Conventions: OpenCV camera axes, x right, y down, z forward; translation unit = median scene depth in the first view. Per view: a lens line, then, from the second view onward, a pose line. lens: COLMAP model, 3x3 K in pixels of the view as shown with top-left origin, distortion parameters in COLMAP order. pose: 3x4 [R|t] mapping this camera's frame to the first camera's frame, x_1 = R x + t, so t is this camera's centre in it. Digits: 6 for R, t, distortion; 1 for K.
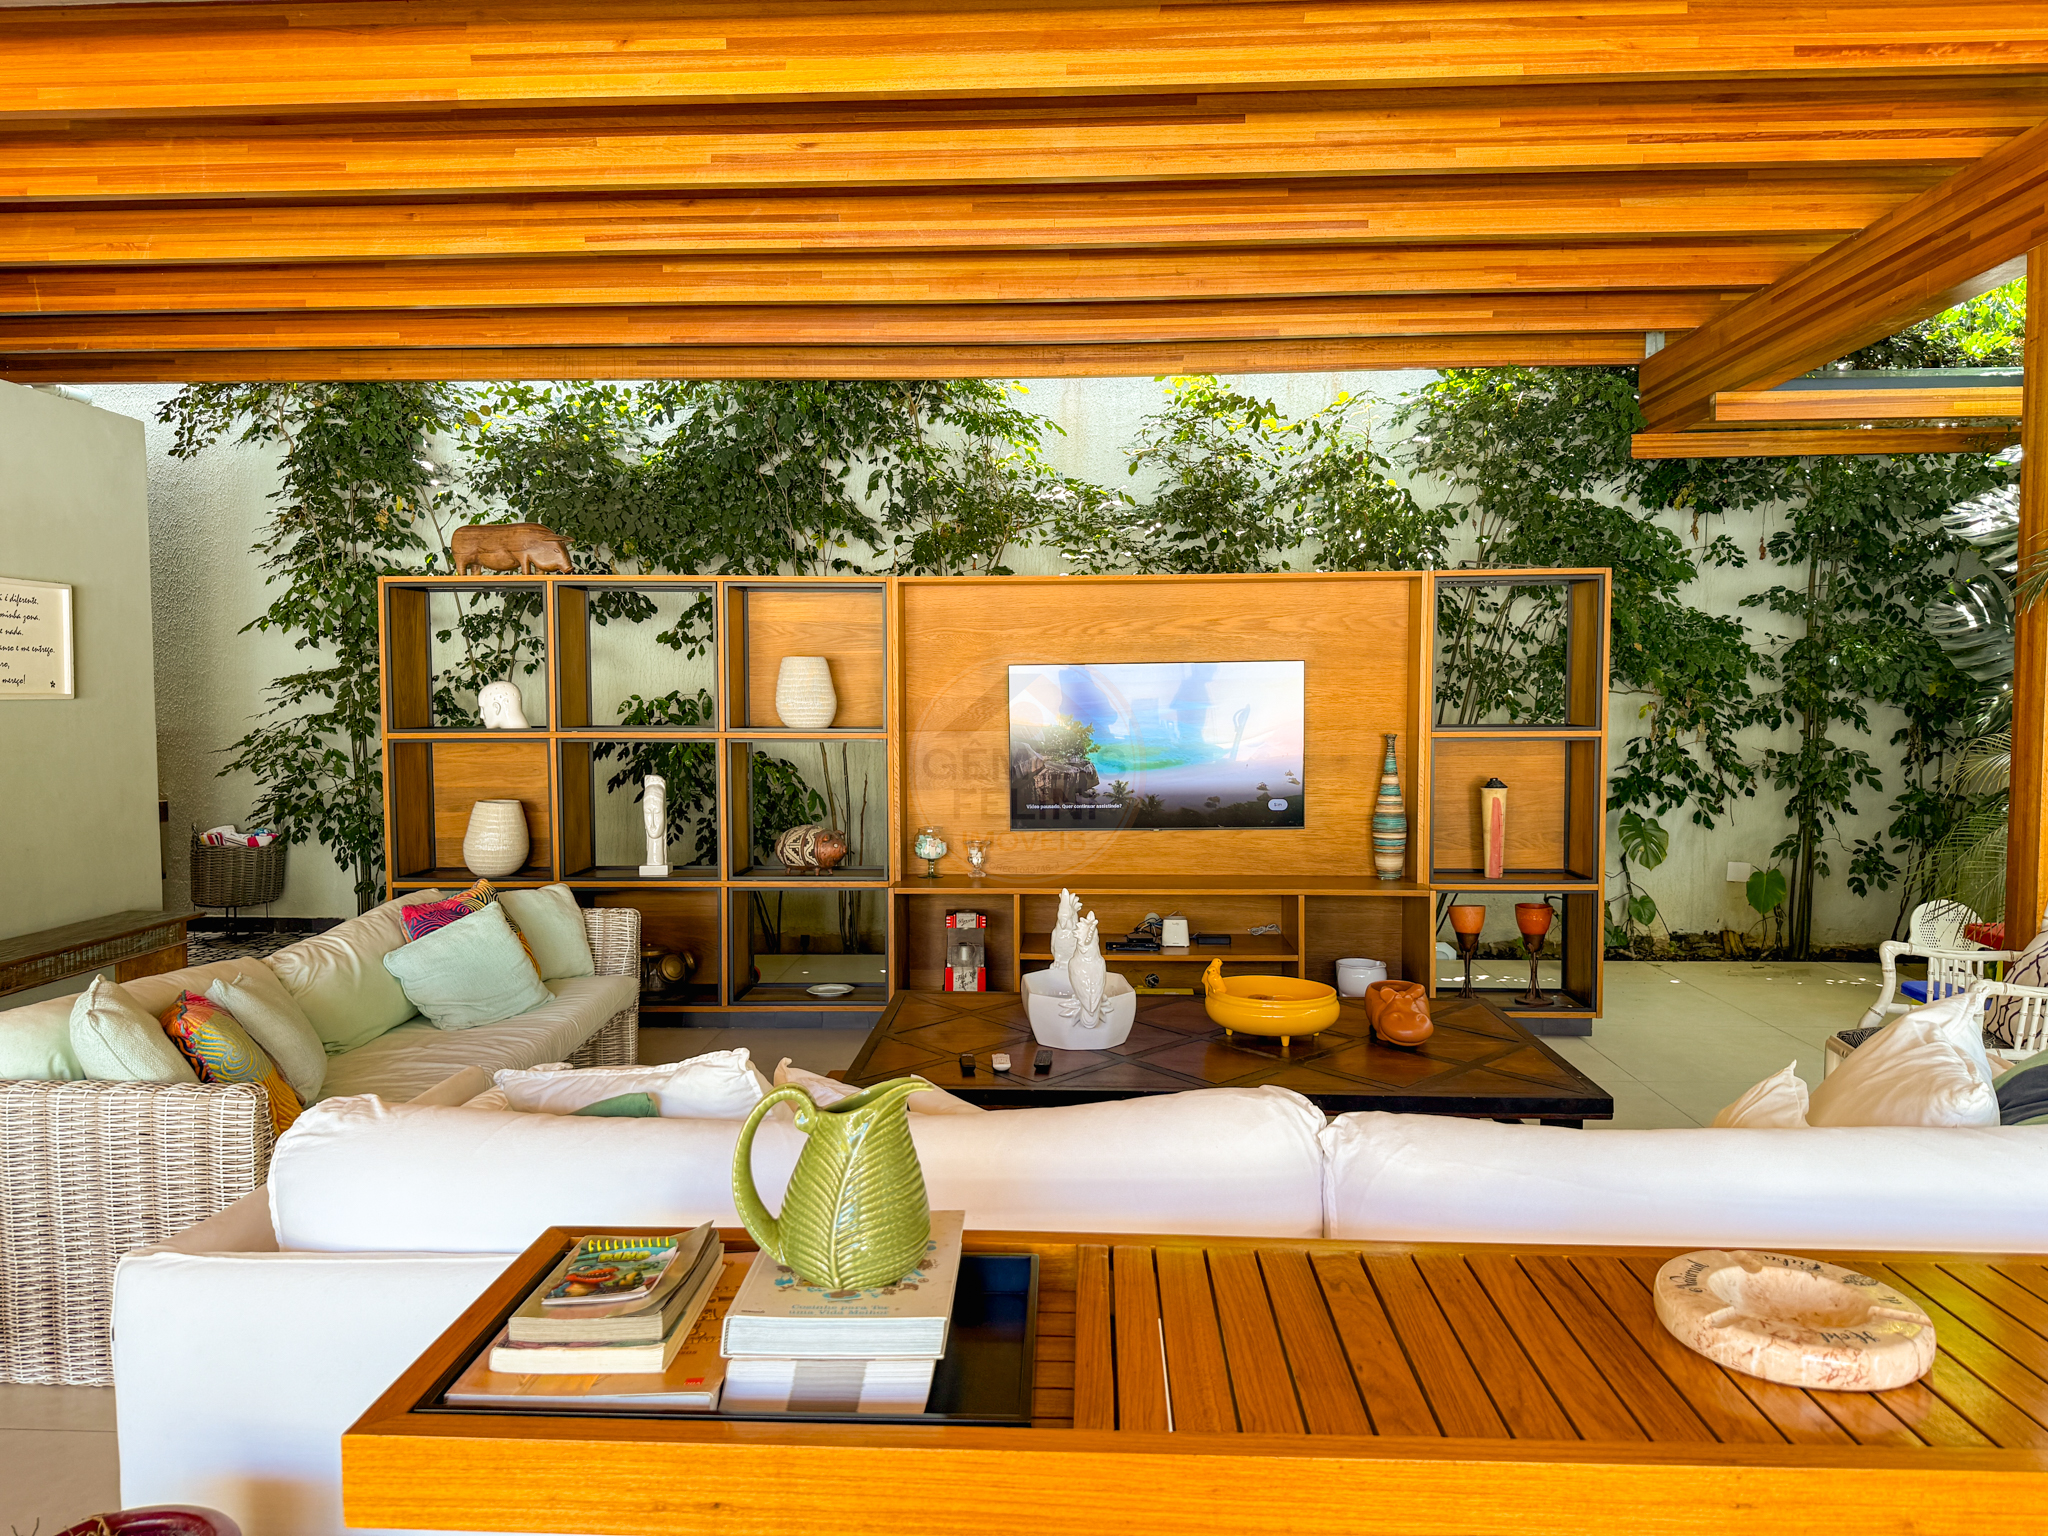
lens RADIAL K [[1453.5, 0, 1023.0], [0, 1453.5, 767.7], [0, 0, 1]] dist [0.036043, -0.000643]
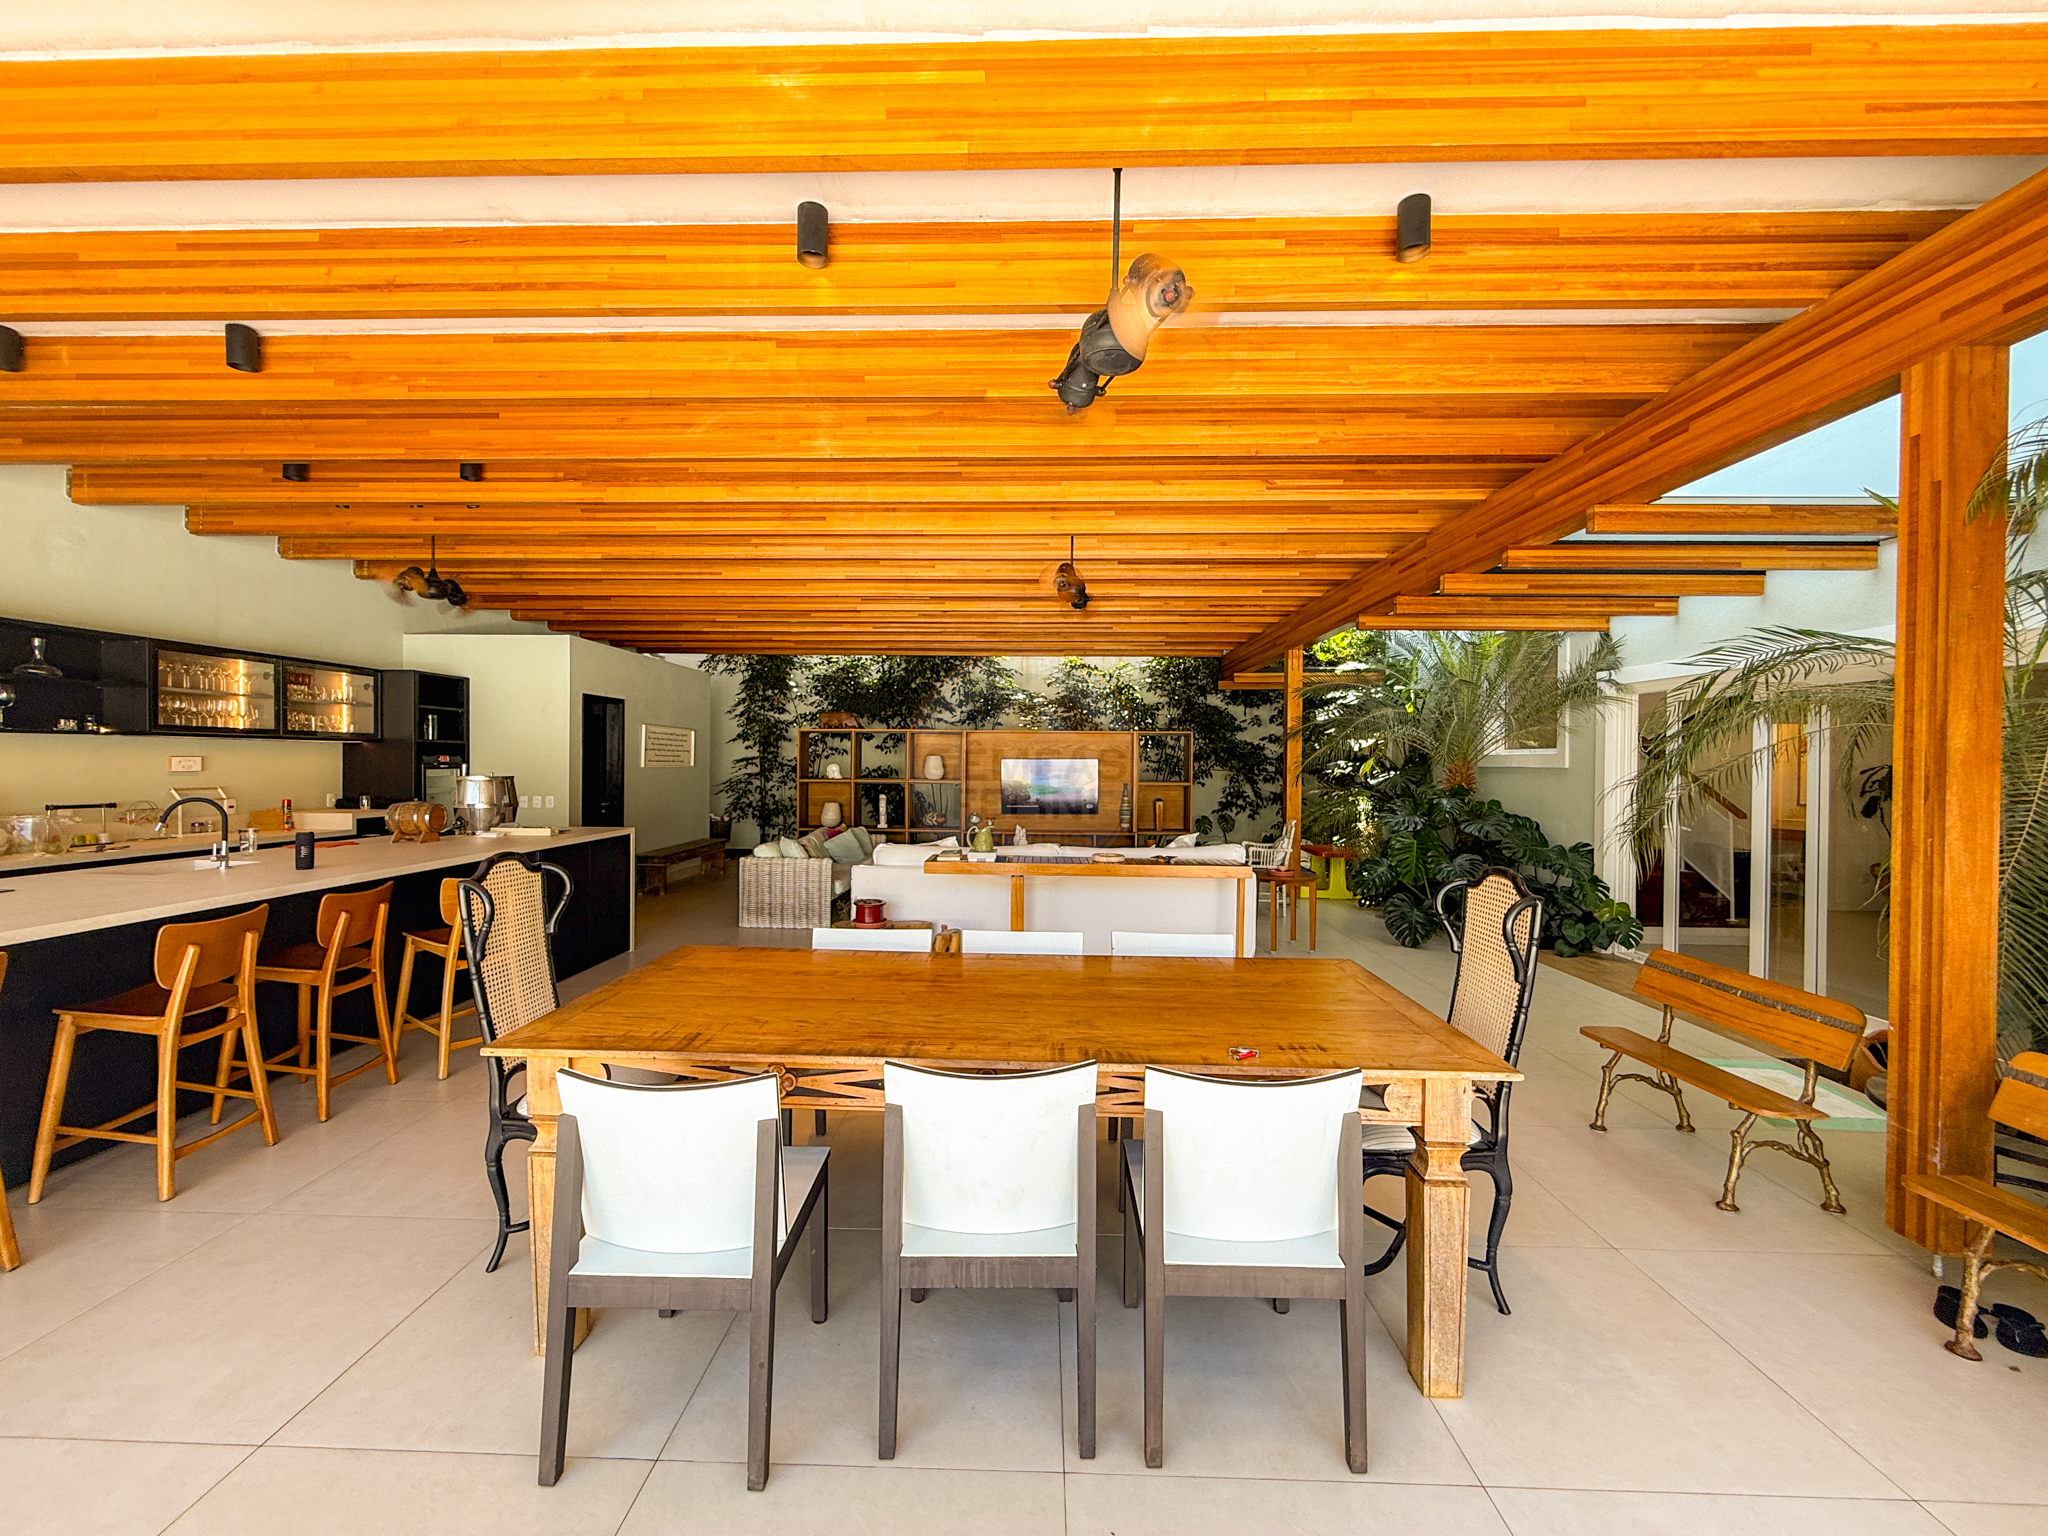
lens RADIAL K [[821.7, 0, 1019.7], [0, 821.7, 768.2], [0, 0, 1]] dist [0.000584, -0.000084]
pose [[0.999785, 0.011625, 0.017171, -0.000805], [-0.010835, 0.998911, -0.045388, 0.019889], [-0.017680, 0.045193, 0.998822, -0.566462]]
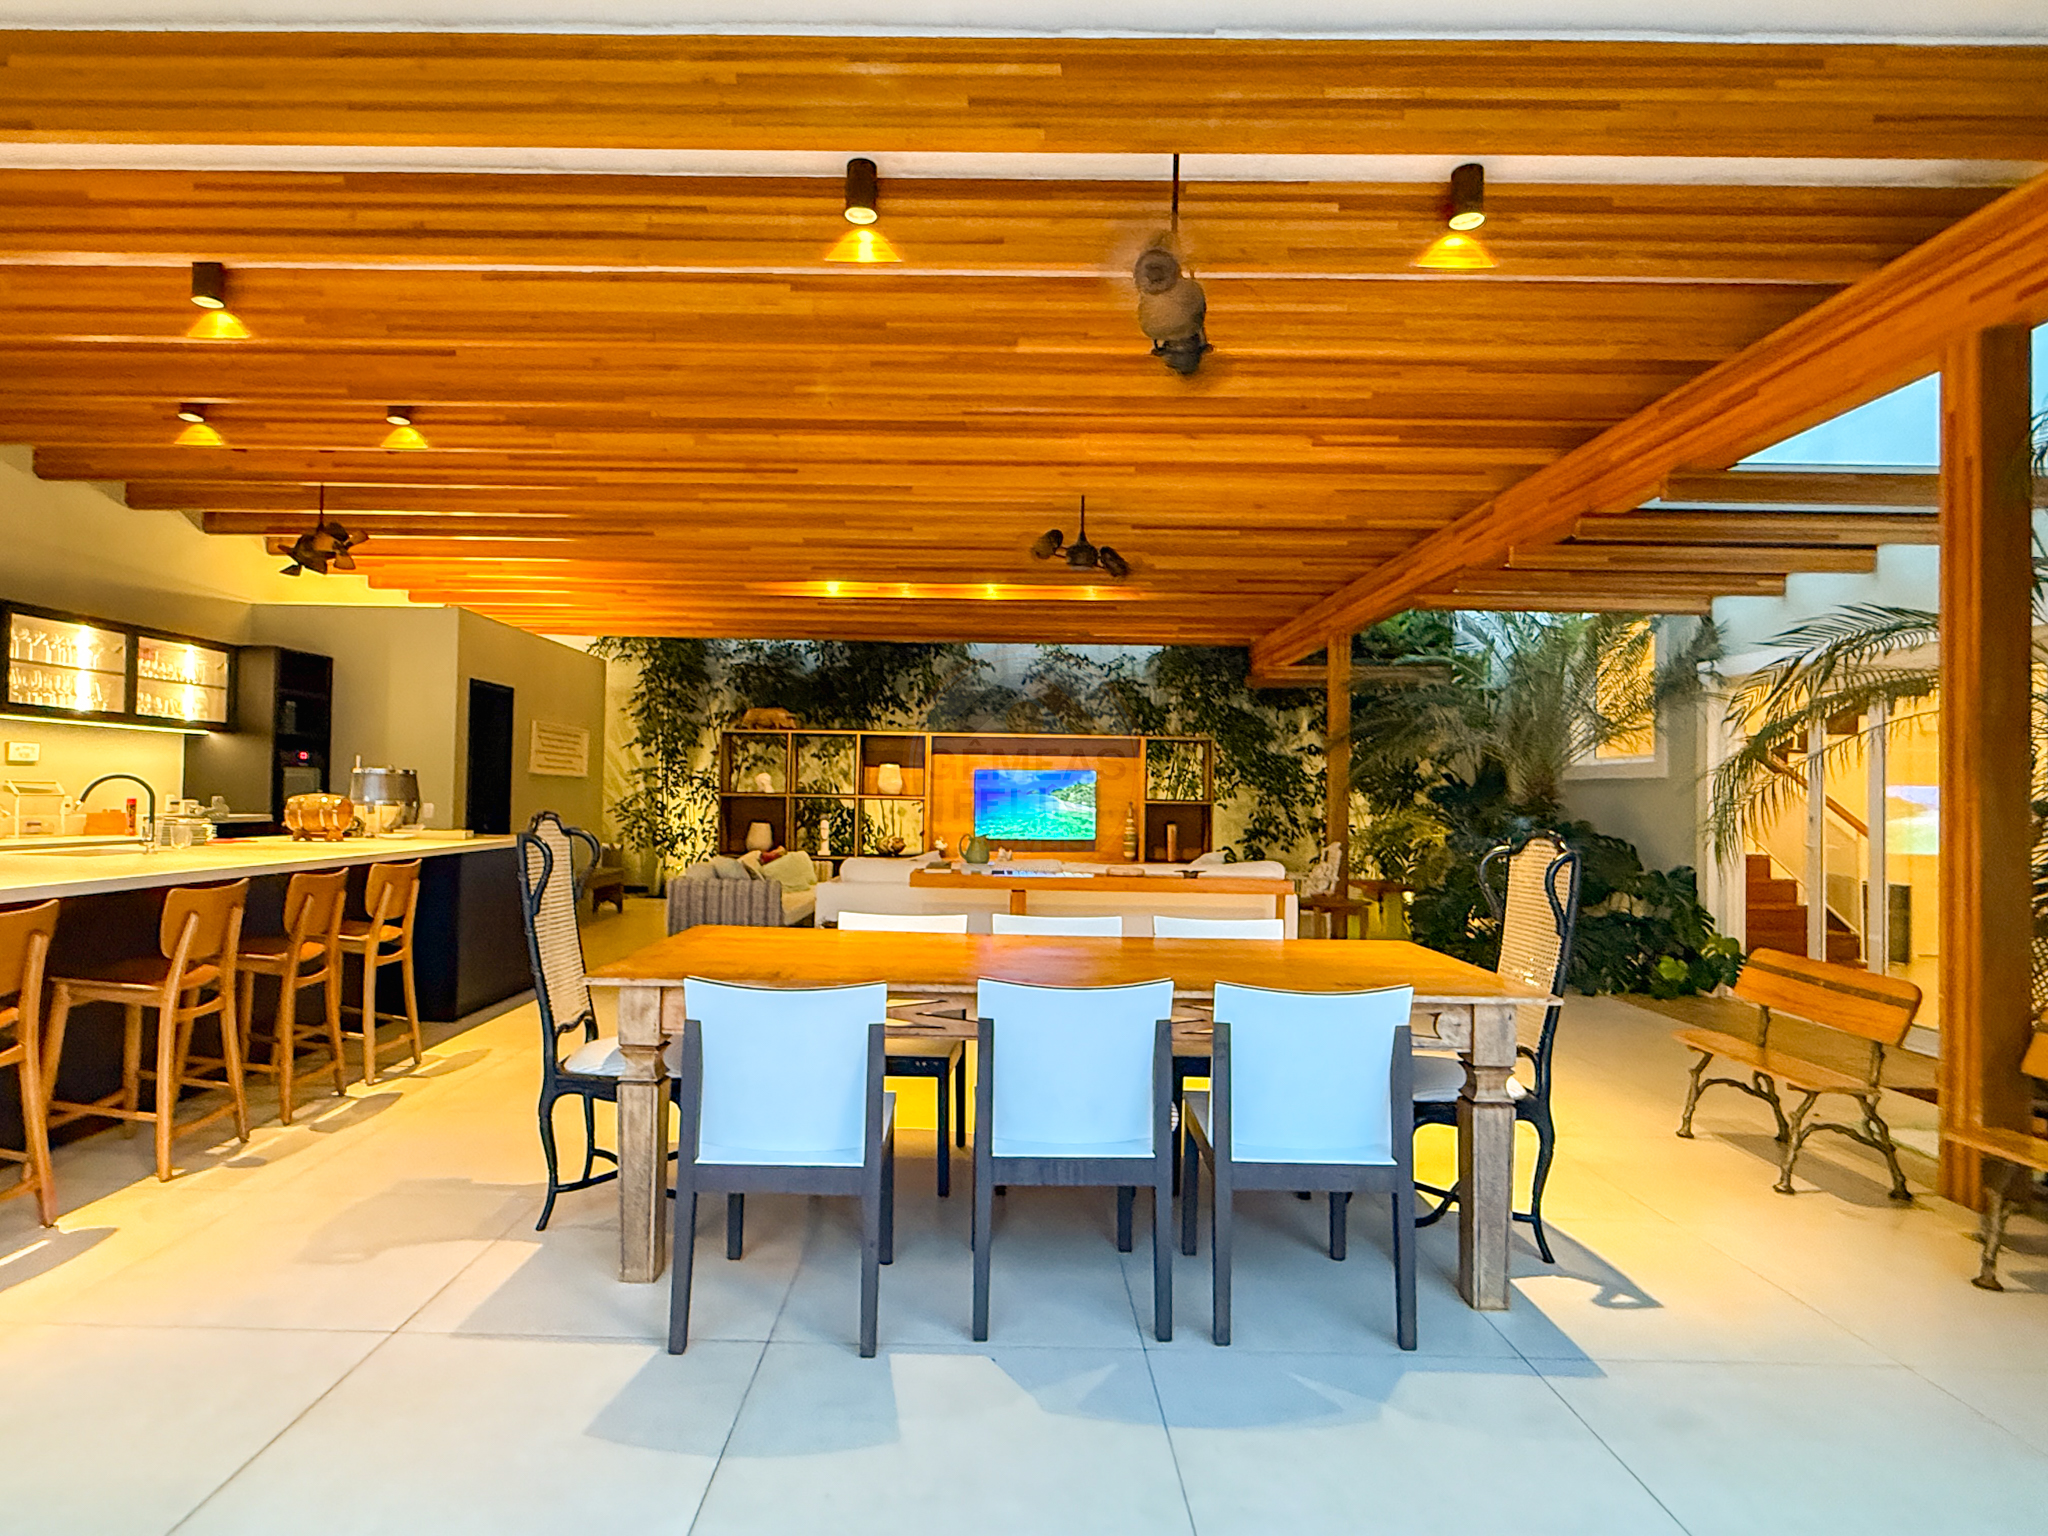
lens RADIAL K [[1113.2, 0, 985.7], [0, 1113.2, 773.0], [0, 0, 1]] dist [0.000792, 0.000503]
pose [[0.999184, 0.020992, 0.034492, -0.043858], [-0.018440, 0.997182, -0.072717, 0.053900], [-0.035921, 0.072022, 0.996756, -0.673278]]
